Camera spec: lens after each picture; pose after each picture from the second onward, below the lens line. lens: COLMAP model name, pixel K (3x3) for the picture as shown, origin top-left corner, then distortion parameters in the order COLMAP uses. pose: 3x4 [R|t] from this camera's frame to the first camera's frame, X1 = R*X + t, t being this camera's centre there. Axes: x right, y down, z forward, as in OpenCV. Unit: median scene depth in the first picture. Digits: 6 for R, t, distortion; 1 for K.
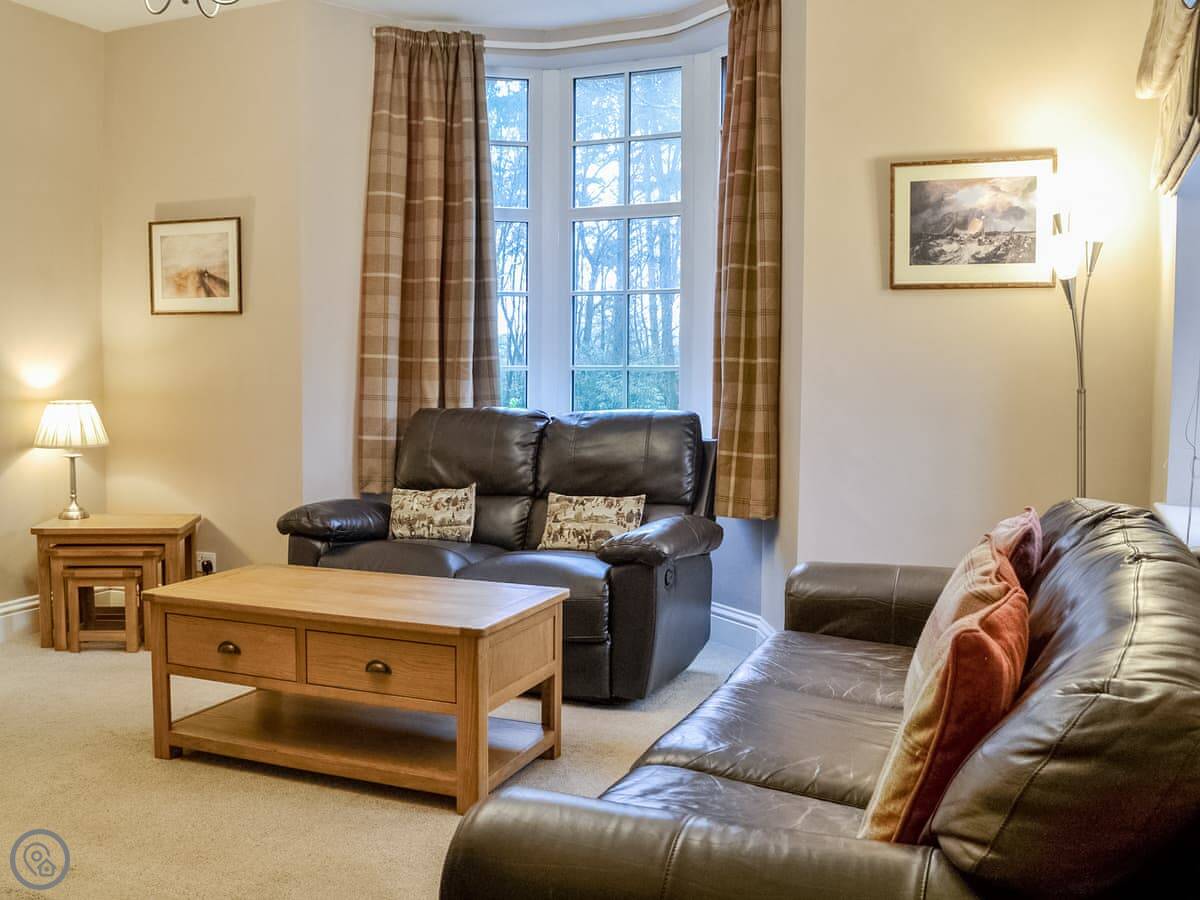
lens RADIAL K [[1153.9, 0, 600.0], [0, 1153.9, 450.0], [0, 0, 1]] dist [-0.054525, -0.010689]
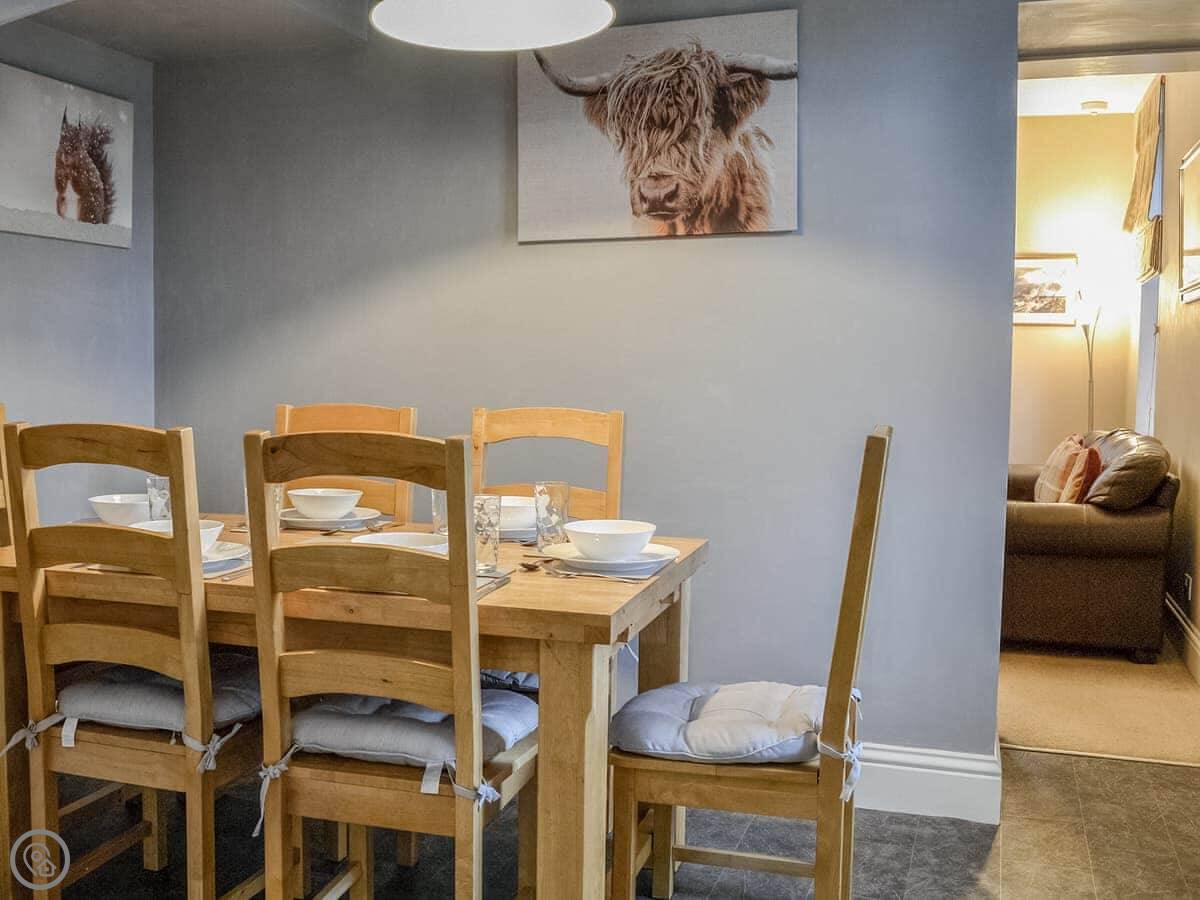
lens RADIAL K [[1153.9, 0, 600.0], [0, 1153.9, 450.0], [0, 0, 1]] dist [-0.054525, -0.010689]
pose [[0.998853, 0.006551, 0.047424, -0.470161], [-0.007039, 0.999924, 0.010118, 0.048317], [-0.047354, -0.010440, 0.998824, -0.842362]]
